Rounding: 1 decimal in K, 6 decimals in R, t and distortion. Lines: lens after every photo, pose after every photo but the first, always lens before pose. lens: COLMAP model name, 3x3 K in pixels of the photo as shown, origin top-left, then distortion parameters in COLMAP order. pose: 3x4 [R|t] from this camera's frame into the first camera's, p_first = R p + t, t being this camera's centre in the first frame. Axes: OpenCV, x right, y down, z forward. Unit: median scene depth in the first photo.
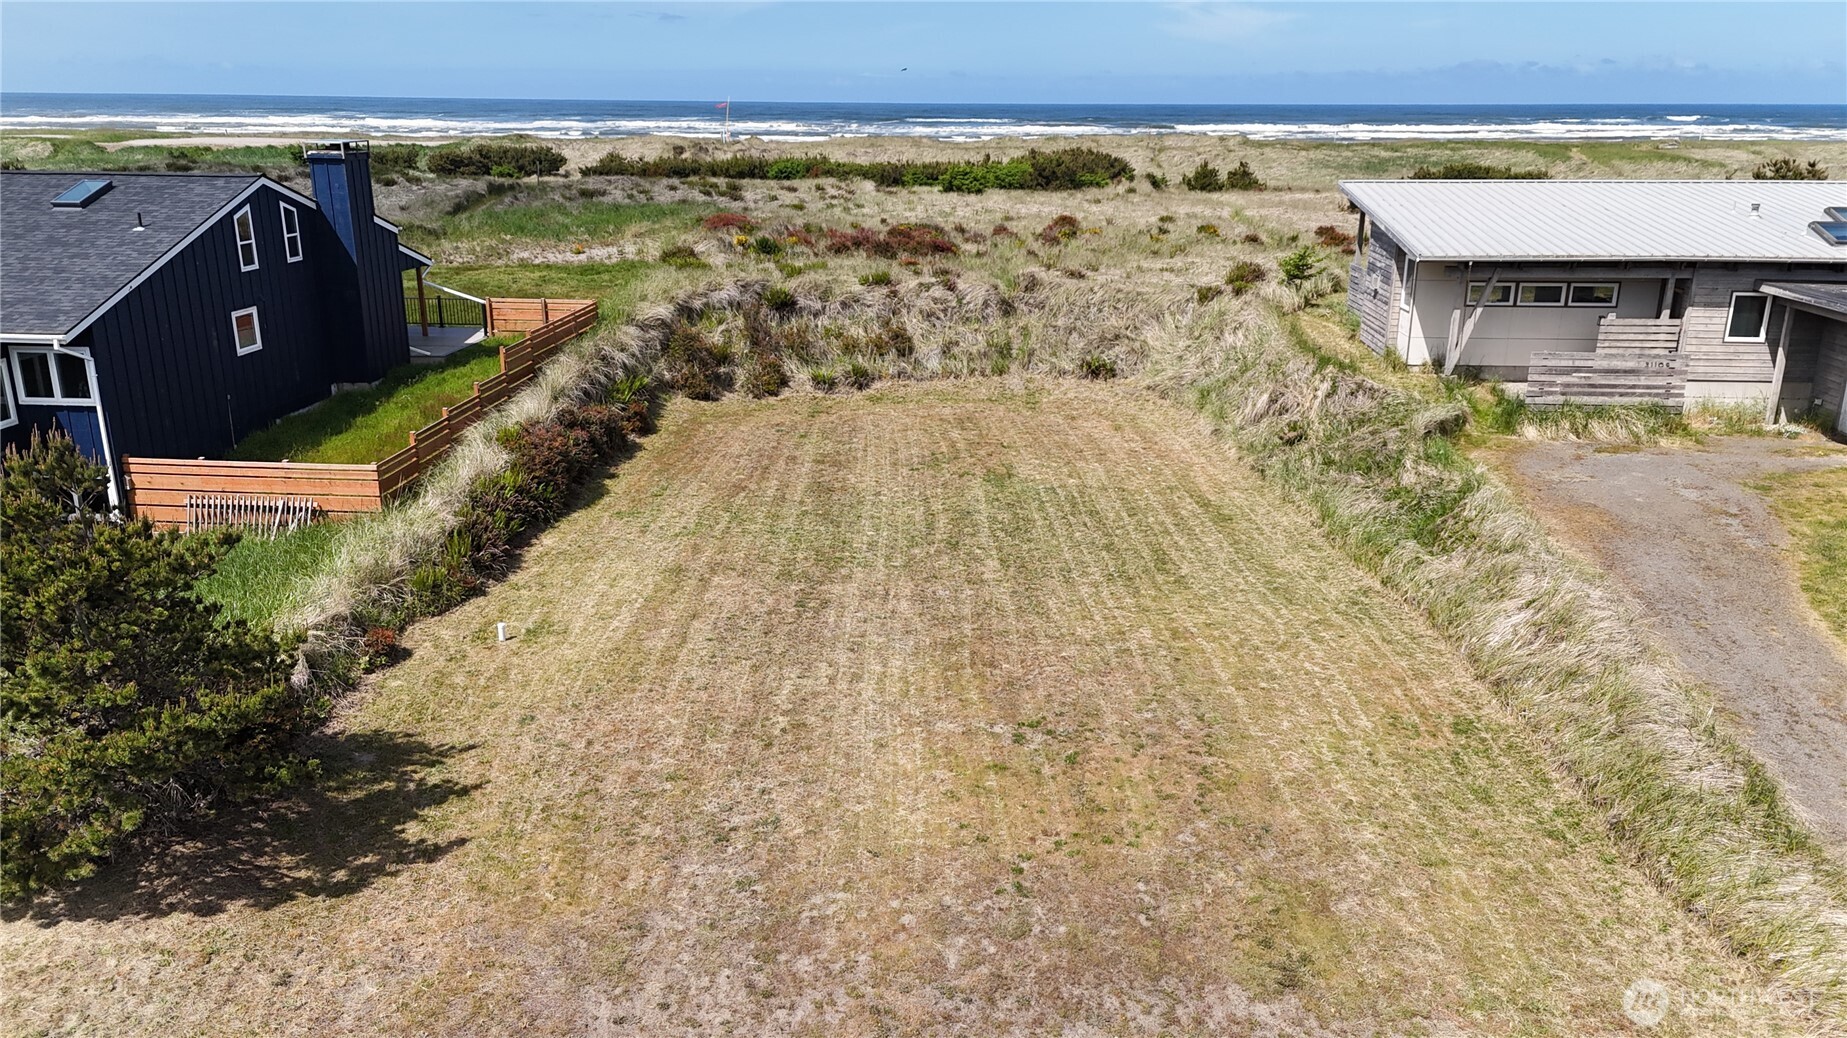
lens RADIAL K [[1368.9, 0, 923.5], [0, 1368.9, 519.0], [0, 0, 1]] dist [0.037200, -0.005064]
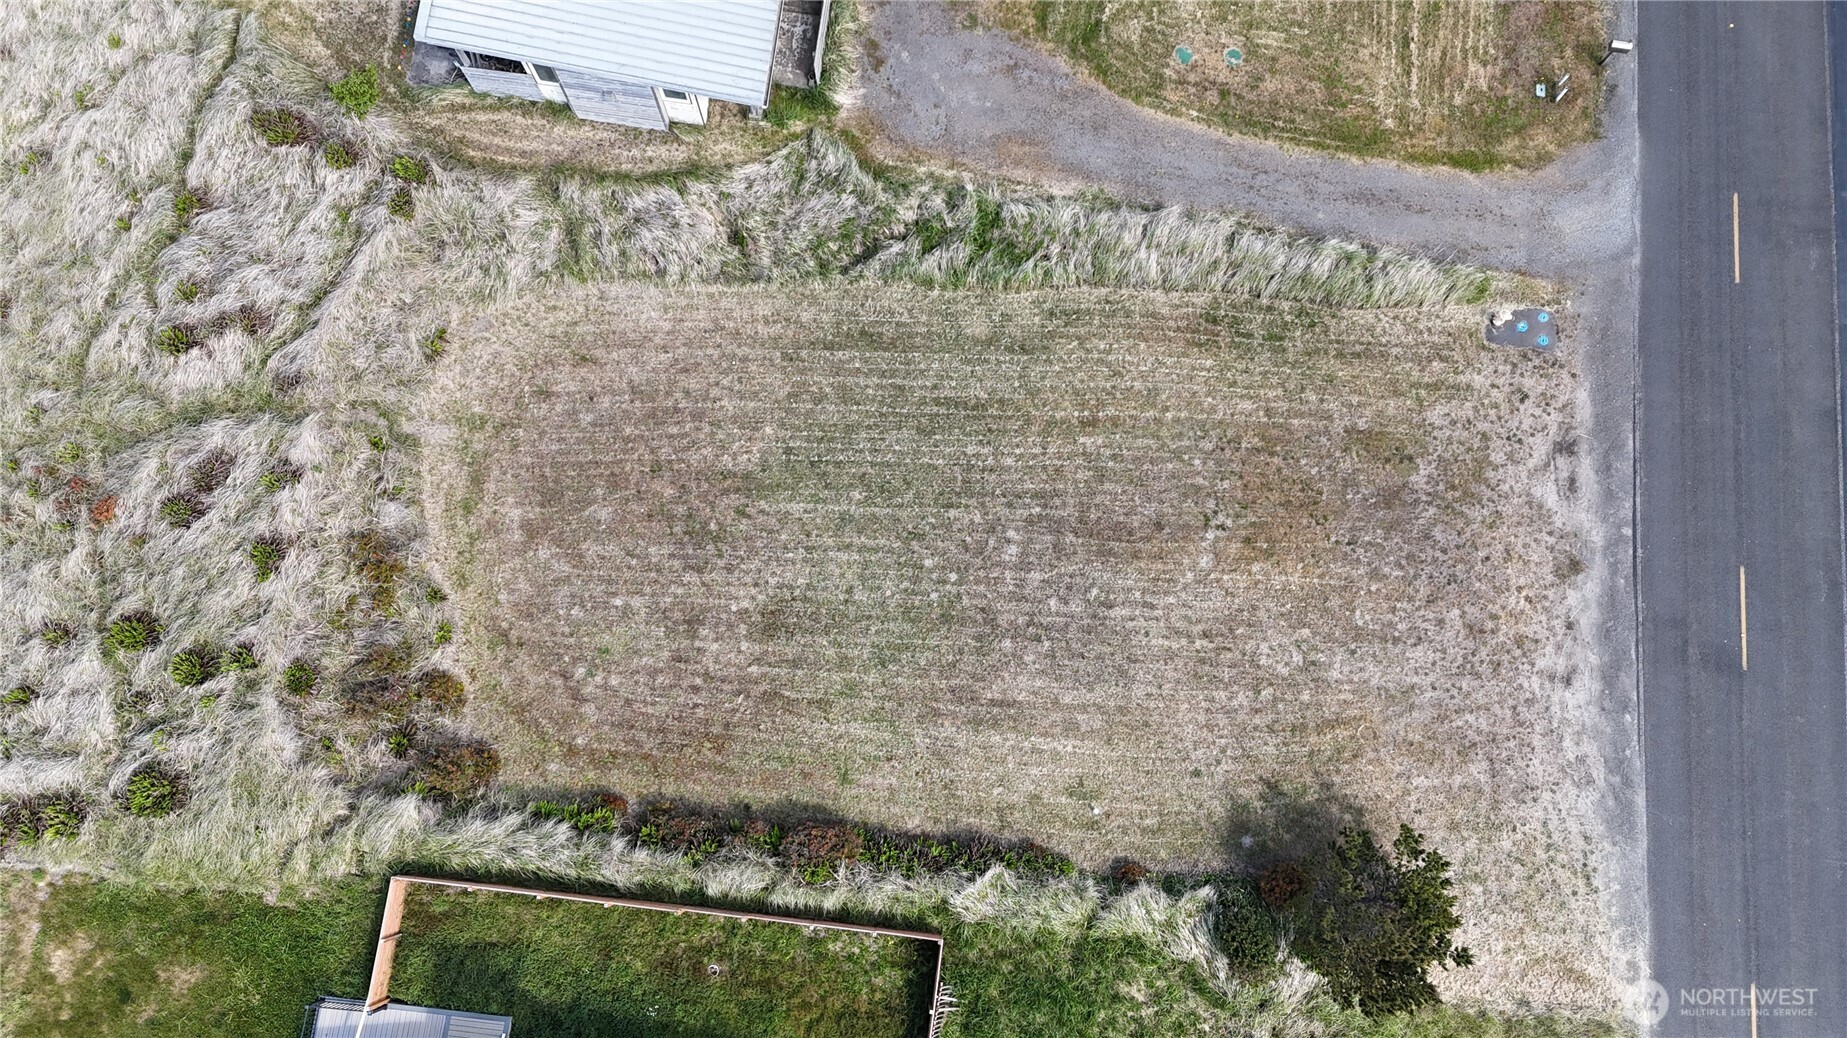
lens RADIAL K [[1368.9, 0, 923.5], [0, 1368.9, 519.0], [0, 0, 1]] dist [0.037200, -0.005064]
pose [[0.052282, -0.980516, 0.189355, -0.215712], [0.272035, 0.196427, 0.942026, -1.241084], [-0.960866, 0.002260, 0.277005, 0.557229]]
